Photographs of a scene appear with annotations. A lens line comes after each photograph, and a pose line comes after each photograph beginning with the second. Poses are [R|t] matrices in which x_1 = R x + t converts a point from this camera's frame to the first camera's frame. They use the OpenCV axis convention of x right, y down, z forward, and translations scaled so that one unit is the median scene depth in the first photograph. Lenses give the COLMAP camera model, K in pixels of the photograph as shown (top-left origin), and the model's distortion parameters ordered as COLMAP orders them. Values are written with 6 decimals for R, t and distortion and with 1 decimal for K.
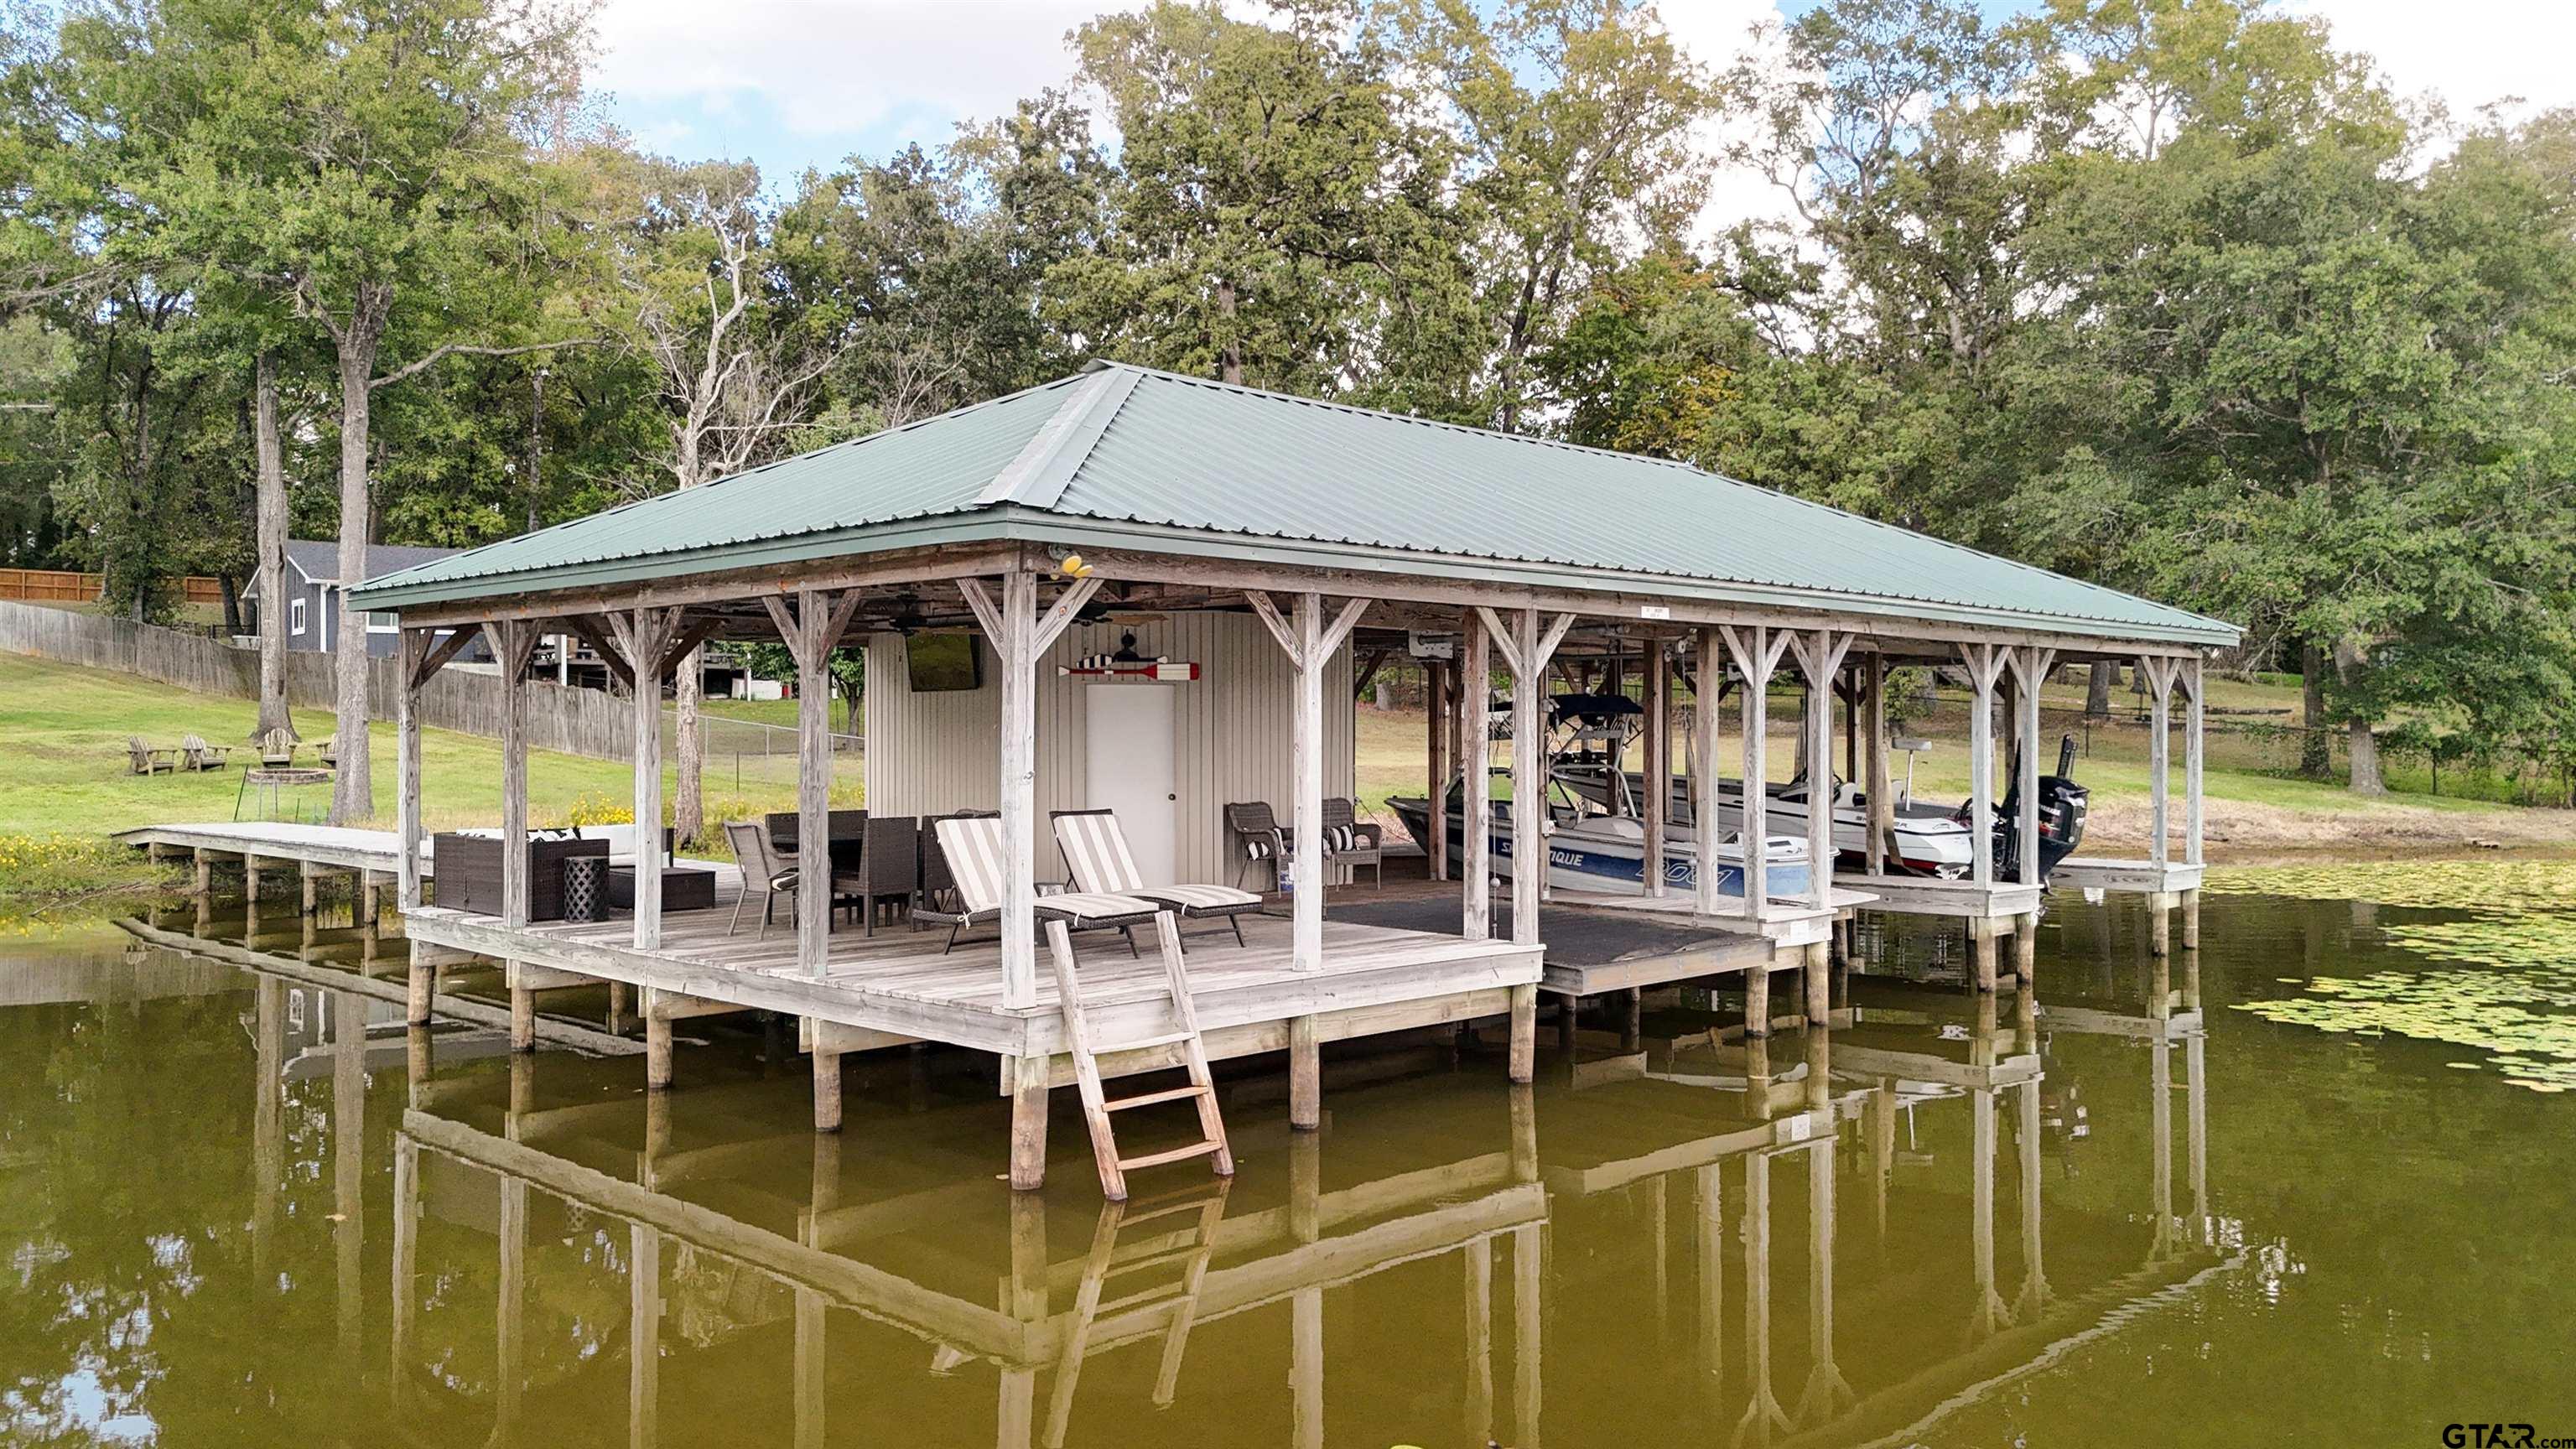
lens RADIAL K [[1970.3, 0, 1303.2], [0, 1970.3, 703.1], [0, 0, 1]] dist [0.045835, -0.008852]
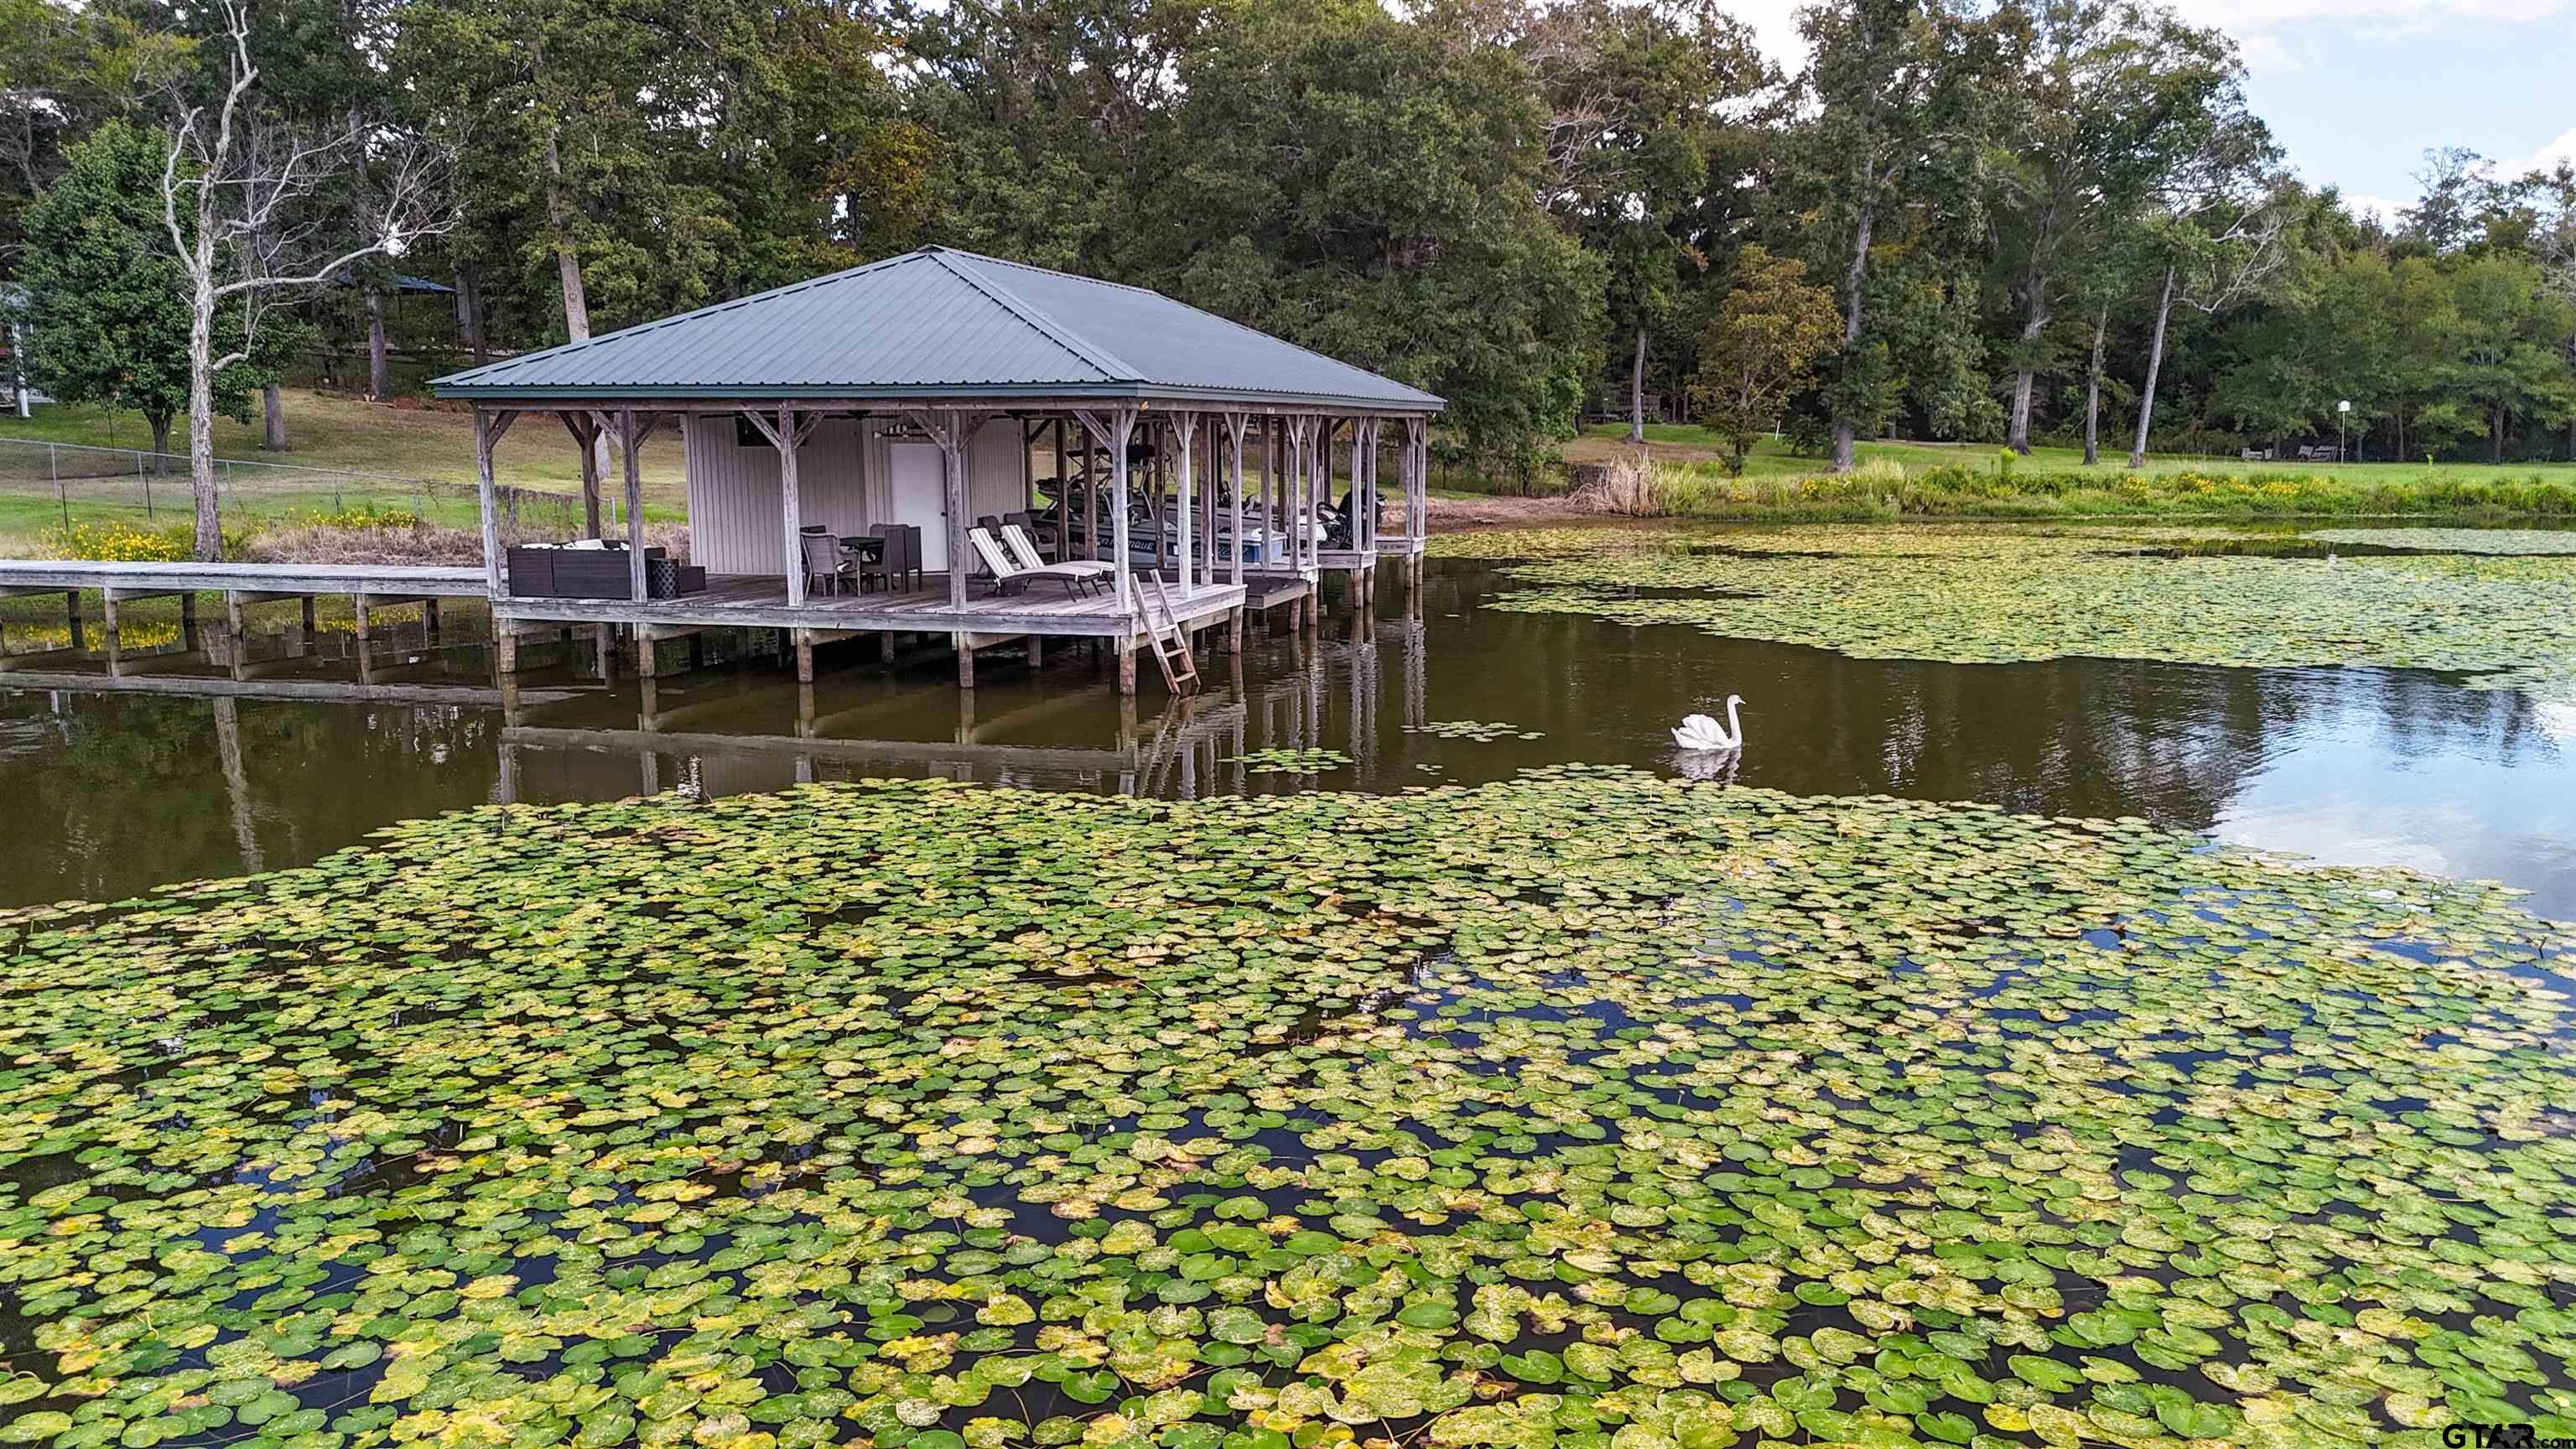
lens RADIAL K [[1970.3, 0, 1286.0], [0, 1970.3, 736.8], [0, 0, 1]] dist [0.045835, -0.008852]
pose [[0.881043, -0.074926, 0.467064, -0.324943], [-0.006062, 0.985507, 0.169529, -0.027764], [-0.472996, -0.152193, 0.867820, -0.327459]]
